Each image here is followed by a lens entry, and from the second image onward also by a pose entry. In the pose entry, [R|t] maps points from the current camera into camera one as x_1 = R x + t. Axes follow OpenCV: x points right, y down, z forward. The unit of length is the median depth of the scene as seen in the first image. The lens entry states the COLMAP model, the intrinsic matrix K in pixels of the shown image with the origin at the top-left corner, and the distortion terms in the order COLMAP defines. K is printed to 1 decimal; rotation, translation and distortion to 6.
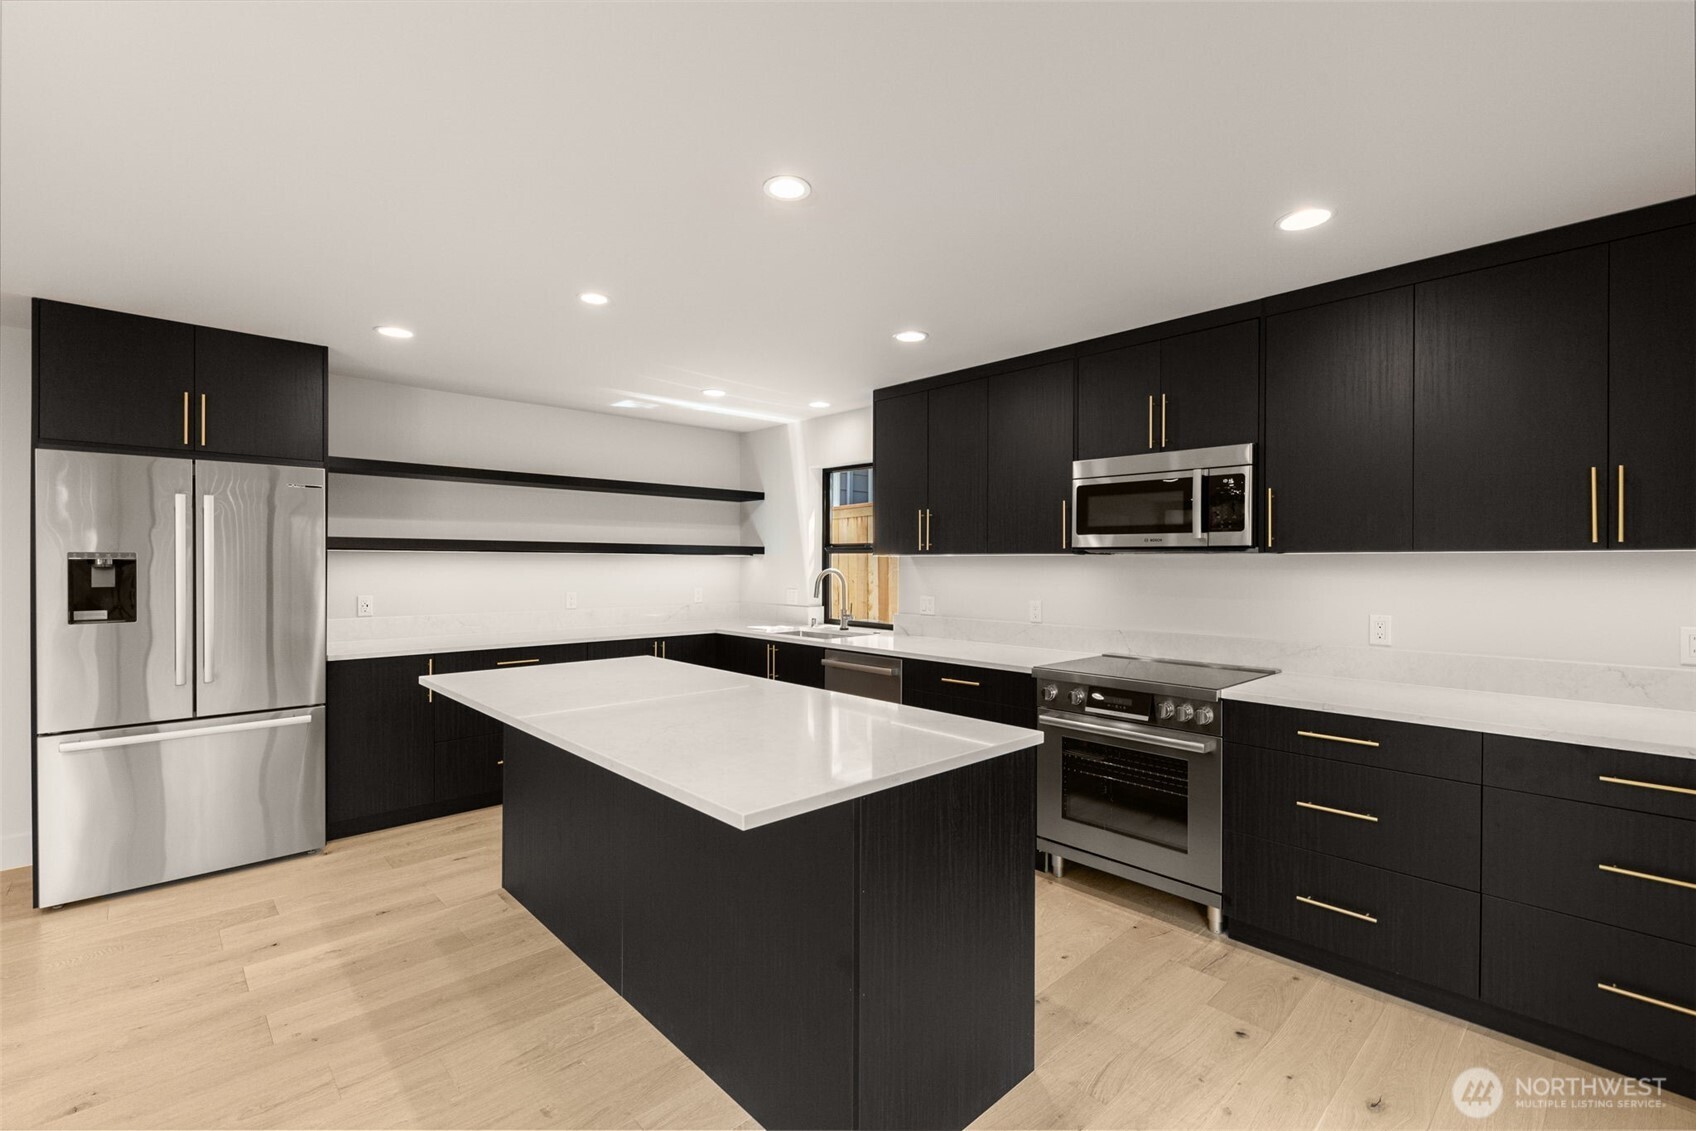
lens RADIAL K [[767.0, 0, 850.0], [0, 767.0, 565.7], [0, 0, 1]] dist [0.026116, -0.007675]
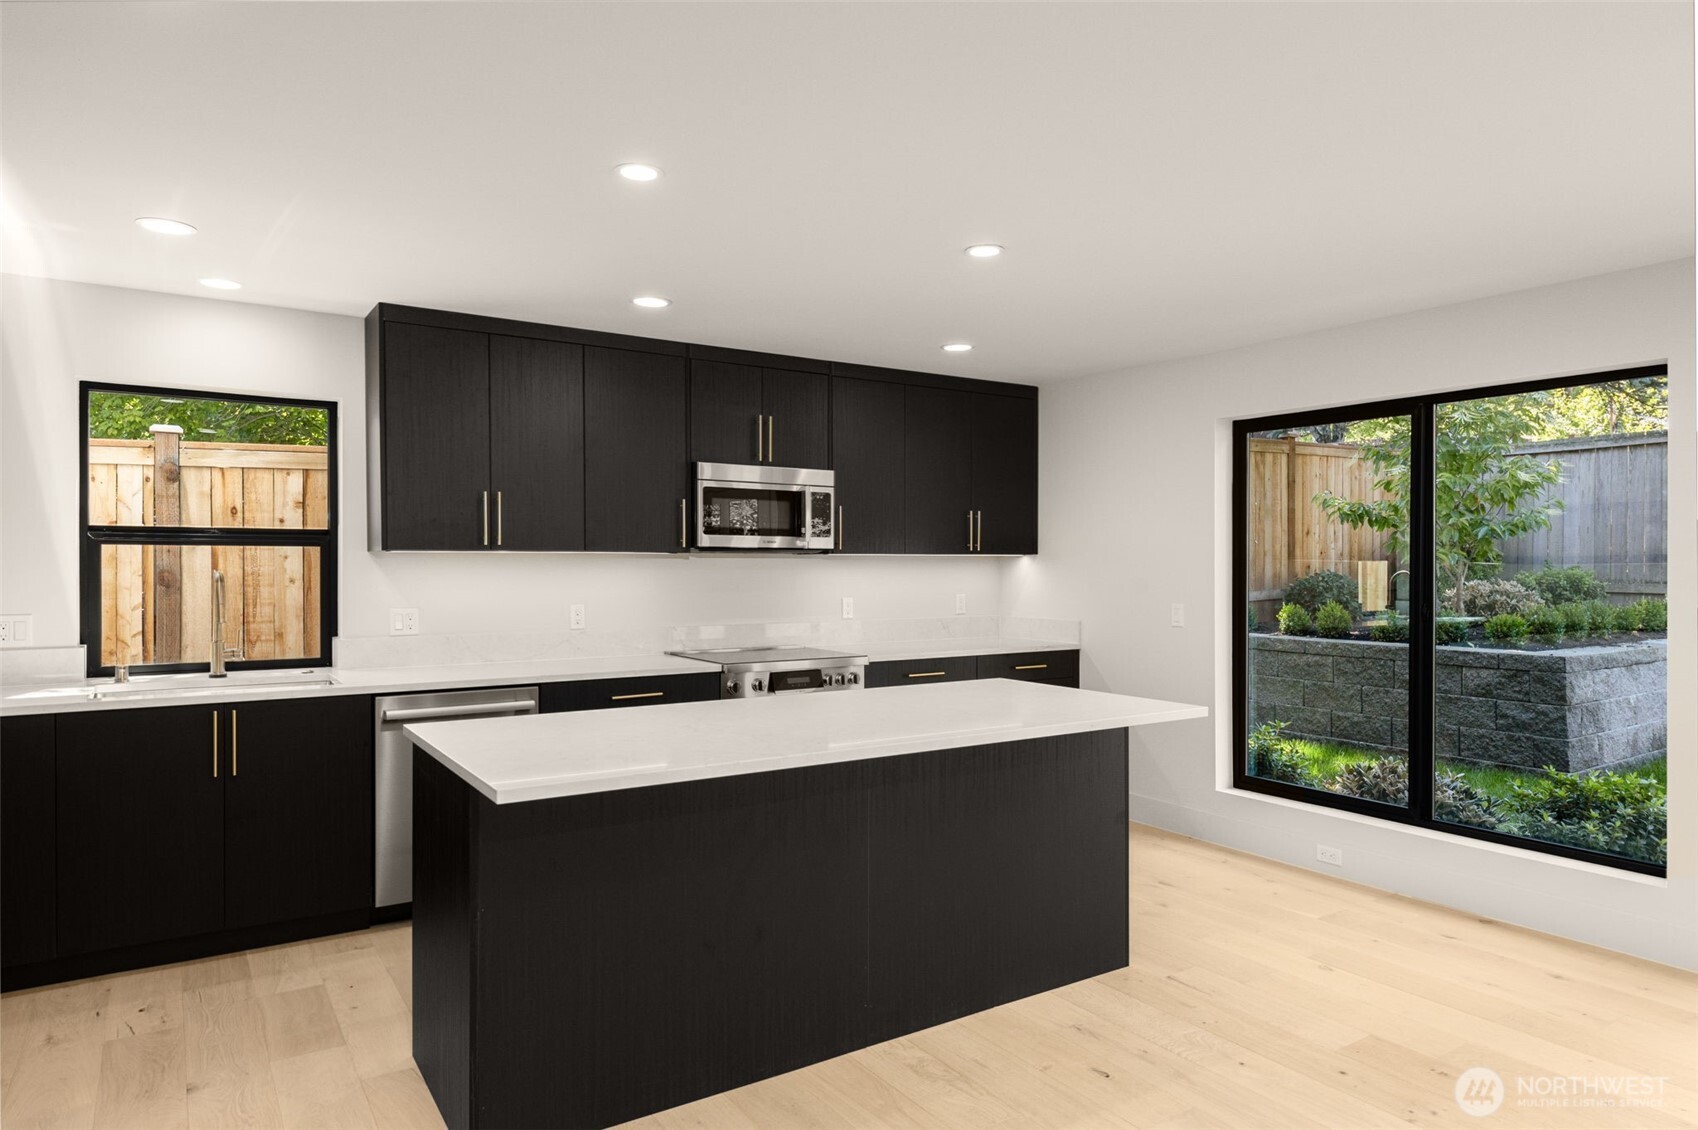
lens RADIAL K [[767.9, 0, 851.0], [0, 767.9, 565.2], [0, 0, 1]] dist [0.026116, -0.007675]
pose [[0.279767, -0.006139, 0.960048, -0.622815], [0.004789, 0.999976, 0.004999, -0.003537], [-0.960056, 0.003200, 0.279790, 0.529503]]
